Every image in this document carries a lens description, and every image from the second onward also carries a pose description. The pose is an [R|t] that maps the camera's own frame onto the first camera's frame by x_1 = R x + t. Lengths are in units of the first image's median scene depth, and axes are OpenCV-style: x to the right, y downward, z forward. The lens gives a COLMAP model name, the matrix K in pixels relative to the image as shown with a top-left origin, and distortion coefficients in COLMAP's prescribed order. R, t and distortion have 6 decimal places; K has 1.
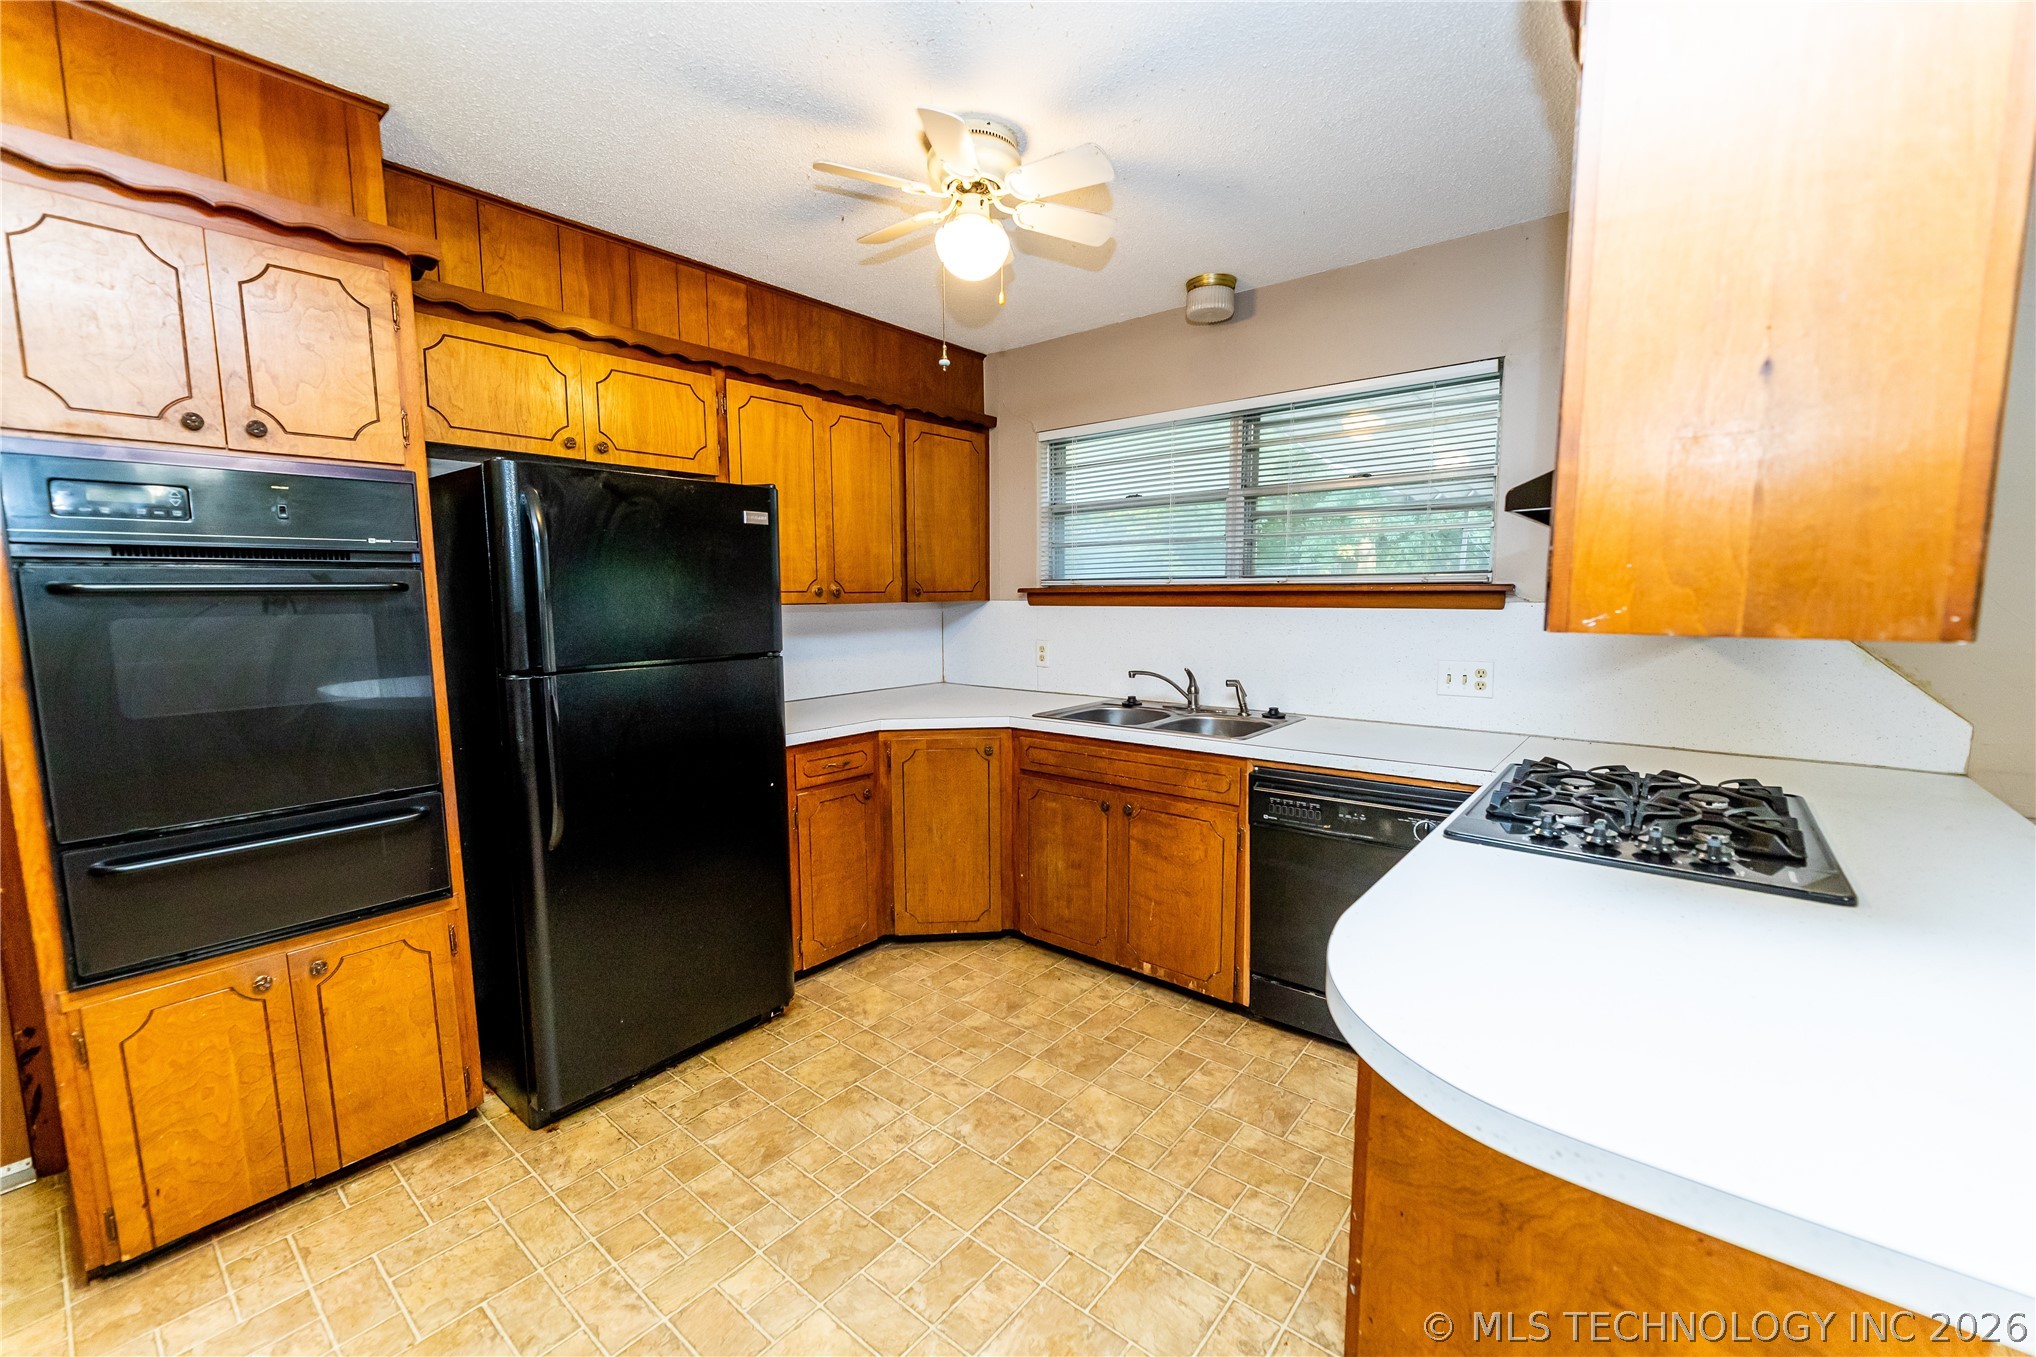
lens RADIAL K [[826.0, 0, 1004.0], [0, 826.0, 678.3], [0, 0, 1]] dist [-0.001078, 0.000504]
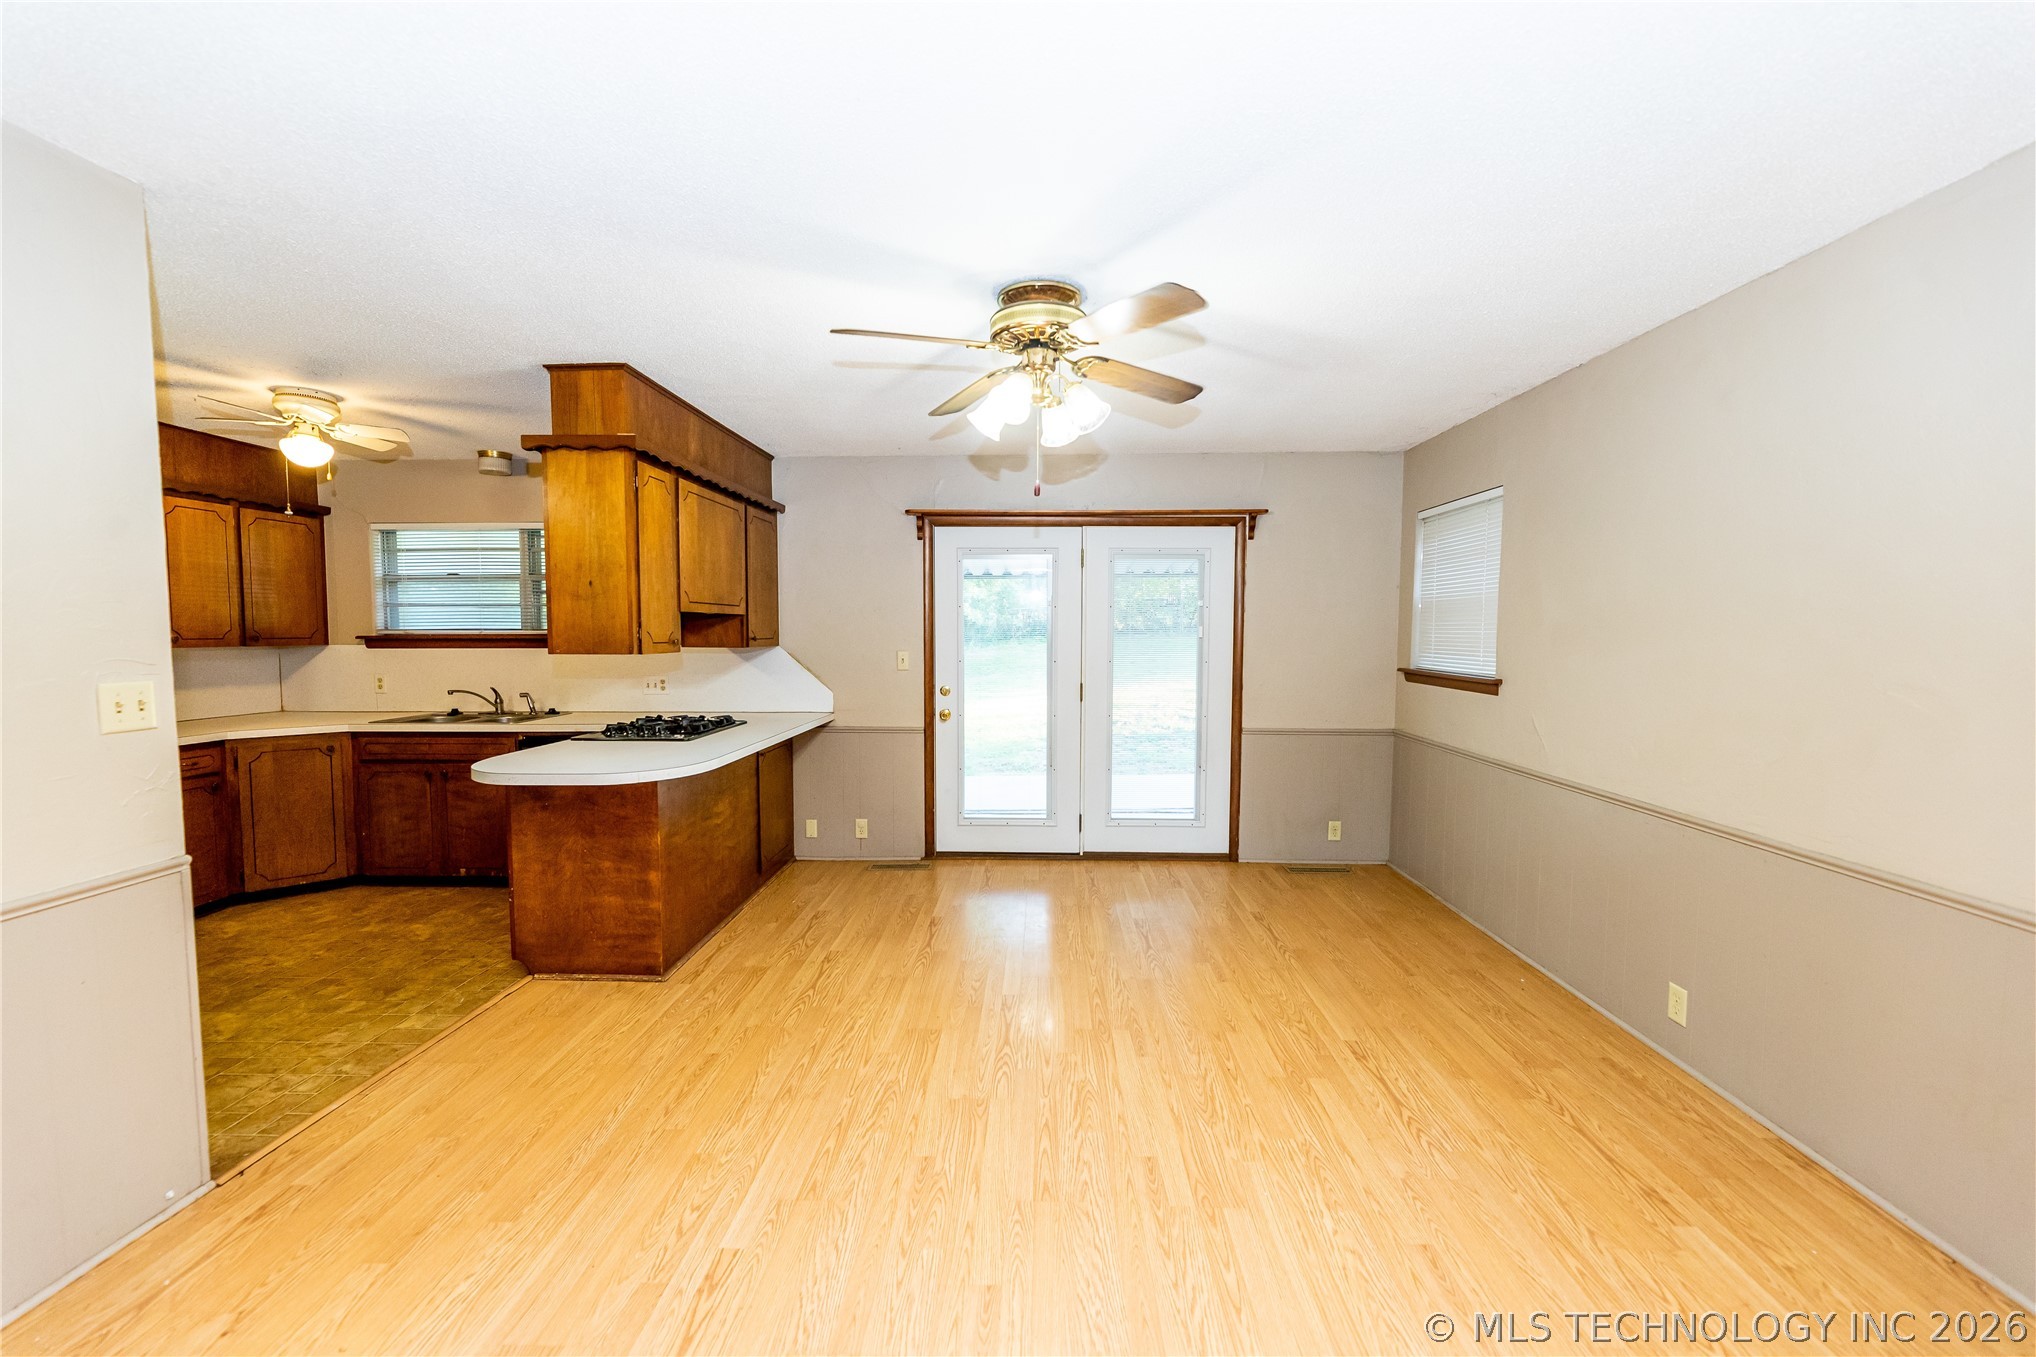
lens RADIAL K [[826.0, 0, 1019.8], [0, 826.0, 677.3], [0, 0, 1]] dist [-0.001078, 0.000504]
pose [[0.780259, -0.028306, 0.624816, 0.022561], [0.061066, 0.997650, -0.031061, 0.079455], [-0.622469, 0.062391, 0.780154, -0.855931]]
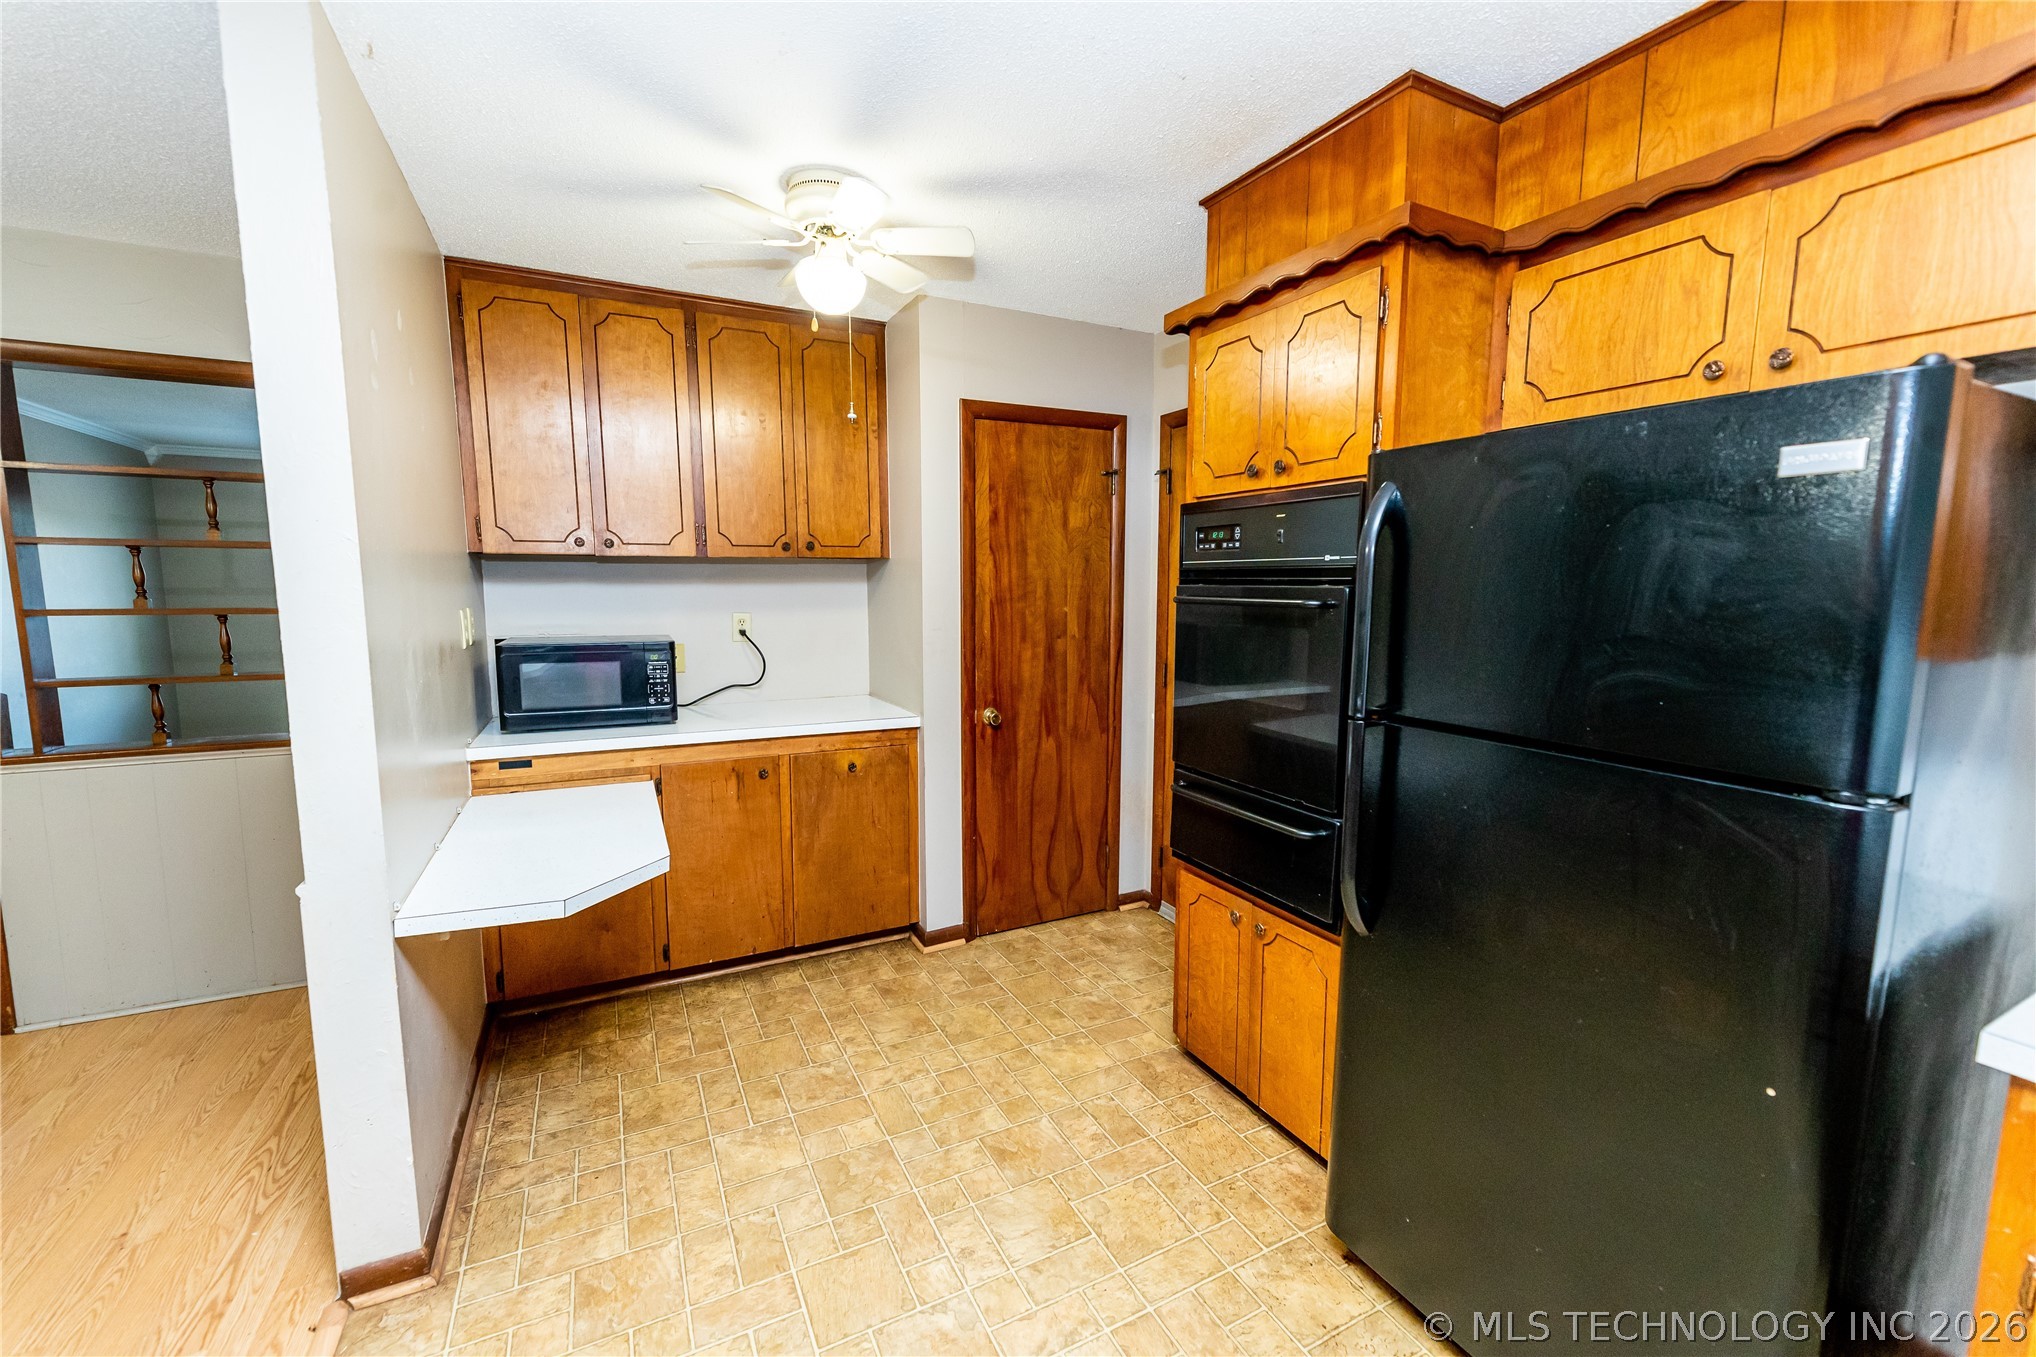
lens RADIAL K [[826.0, 0, 999.1], [0, 826.0, 688.3], [0, 0, 1]] dist [-0.001078, 0.000504]
pose [[-0.407926, 0.124279, -0.904517, 0.548599], [-0.091493, 0.980141, 0.175932, -0.124745], [0.908419, 0.154525, -0.388454, 1.059730]]
